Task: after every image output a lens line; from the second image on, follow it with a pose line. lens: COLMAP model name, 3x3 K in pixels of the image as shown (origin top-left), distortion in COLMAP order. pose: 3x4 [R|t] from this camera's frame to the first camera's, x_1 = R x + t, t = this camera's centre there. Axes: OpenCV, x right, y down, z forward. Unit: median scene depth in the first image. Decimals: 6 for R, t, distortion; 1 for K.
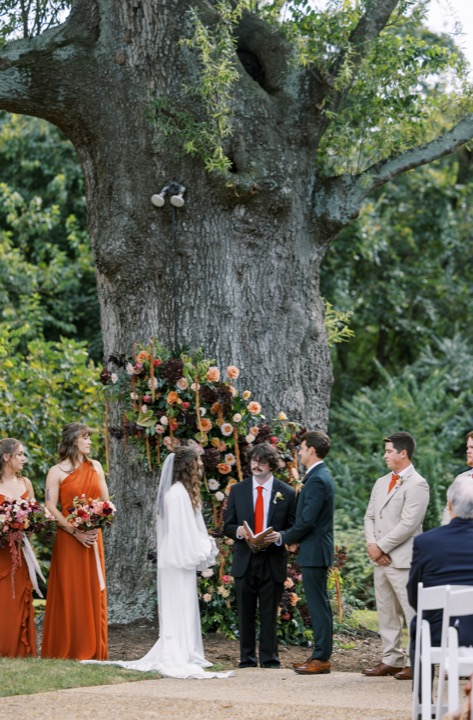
lens RADIAL K [[2516.8, 0, 234.2], [0, 2516.8, 359.3], [0, 0, 1]] dist [-0.207701, 0.000000]
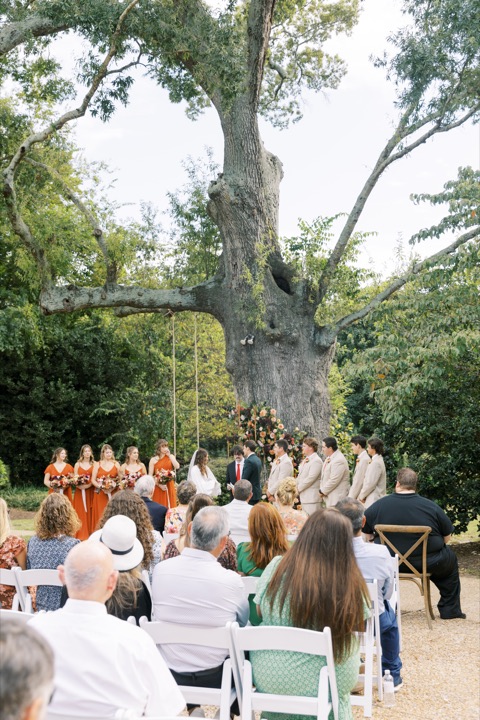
lens RADIAL K [[835.5, 0, 239.9], [0, 835.5, 356.4], [0, 0, 1]] dist [0.001441, 0.000000]
pose [[0.950705, -0.067138, -0.302743, 0.211864], [0.051140, 0.996859, -0.060471, -0.000813], [0.305852, 0.042008, 0.951152, 0.230811]]
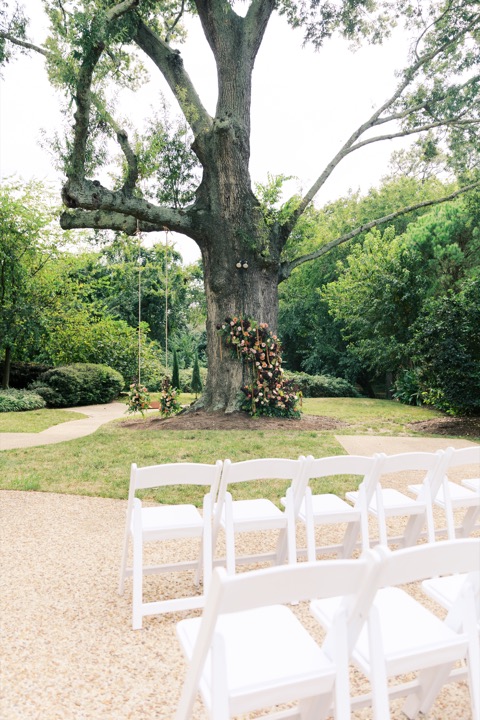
lens RADIAL K [[504.2, 0, 239.3], [0, 504.2, 360.7], [0, 0, 1]] dist [0.016901, -0.006957]
pose [[0.951966, -0.007099, 0.306122, -0.208261], [-0.008450, 0.998741, 0.049440, 0.017494], [-0.306088, -0.049652, 0.950708, 0.446758]]
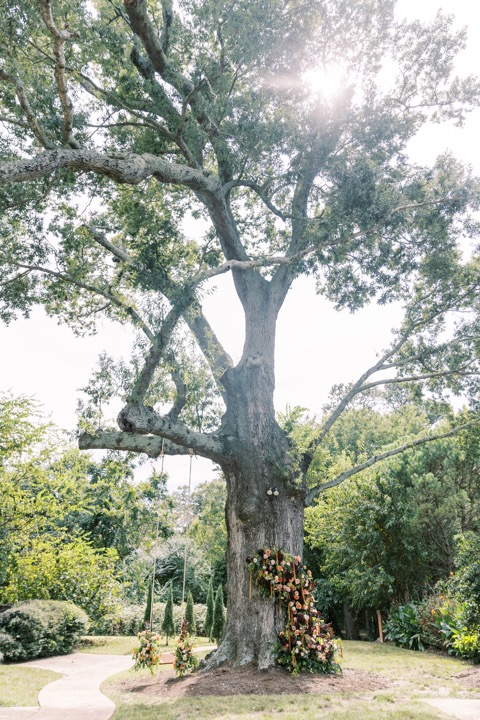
lens RADIAL K [[504.2, 0, 245.8], [0, 504.2, 359.5], [0, 0, 1]] dist [0.016901, -0.006957]
pose [[0.894328, 0.177062, 0.410884, -0.315874], [-0.014266, 0.929178, -0.369358, 0.008053], [-0.447184, 0.324466, 0.833516, 0.491457]]
